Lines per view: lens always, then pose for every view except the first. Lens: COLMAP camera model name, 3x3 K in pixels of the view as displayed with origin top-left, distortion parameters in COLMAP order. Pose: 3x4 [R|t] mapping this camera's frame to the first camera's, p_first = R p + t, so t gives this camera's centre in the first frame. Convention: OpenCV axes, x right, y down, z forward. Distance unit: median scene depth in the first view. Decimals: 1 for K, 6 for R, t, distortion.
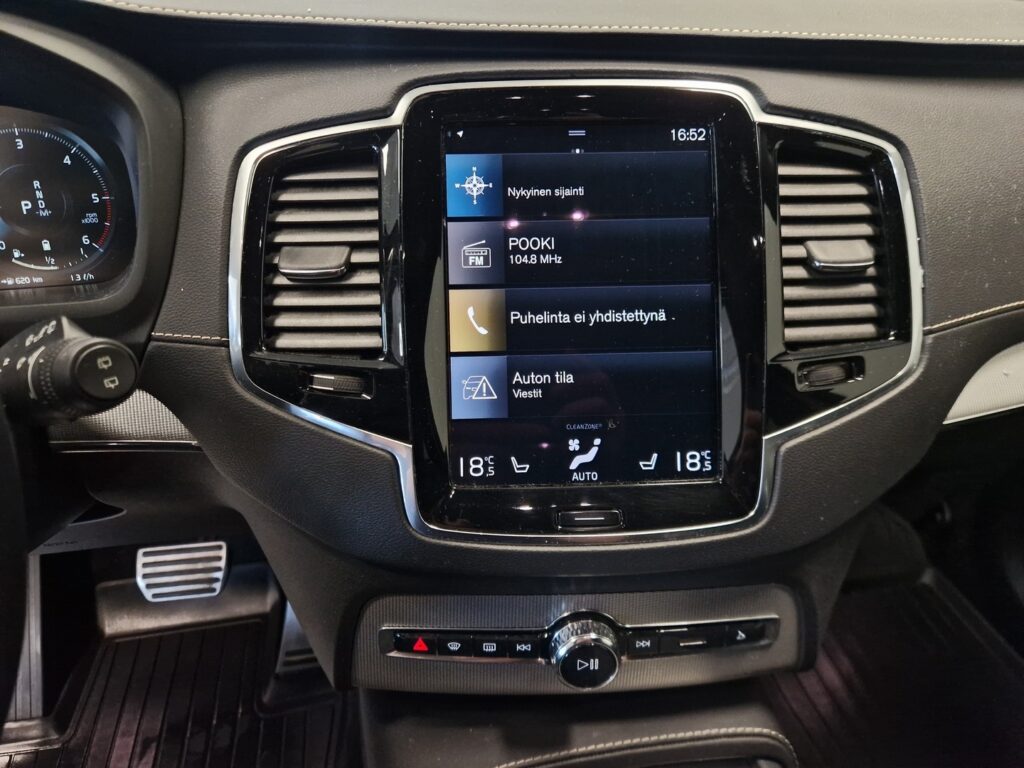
lens RADIAL K [[683.8, 0, 501.5], [0, 683.8, 397.3], [0, 0, 1]] dist [0.064715, -0.053738]
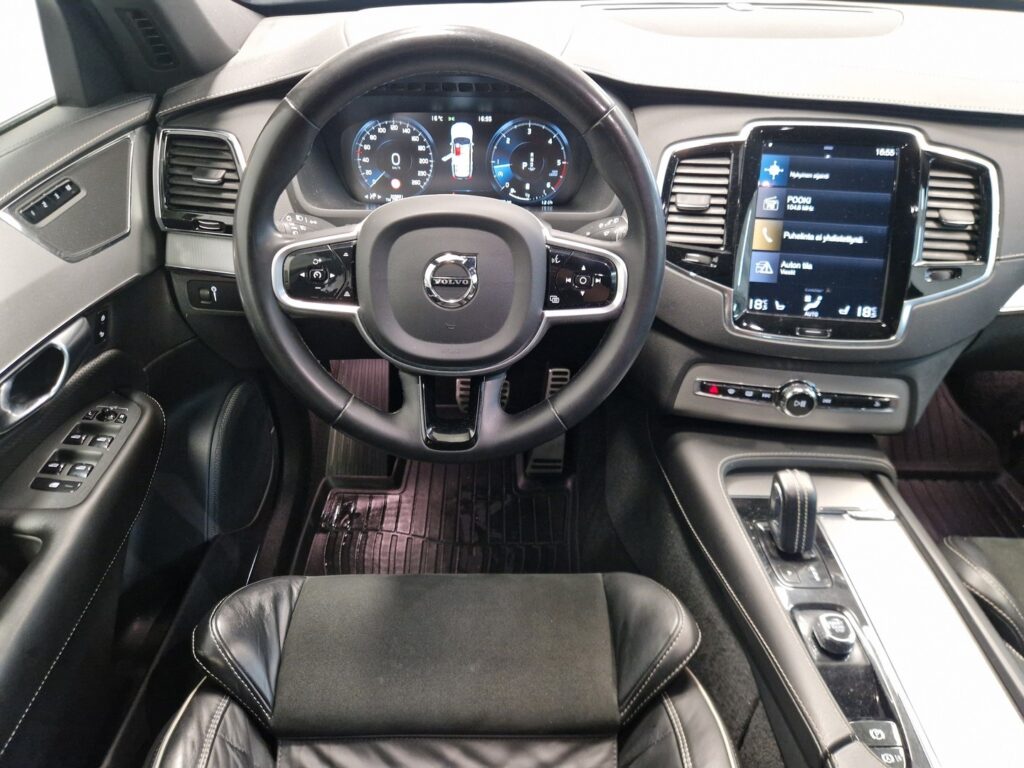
lens RADIAL K [[683.8, 0, 508.1], [0, 683.8, 385.8], [0, 0, 1]] dist [0.064715, -0.053738]
pose [[0.987113, 0.109552, -0.116642, -0.521882], [-0.103947, 0.993164, 0.053111, 0.316765], [0.121663, -0.040301, 0.991753, -1.218271]]
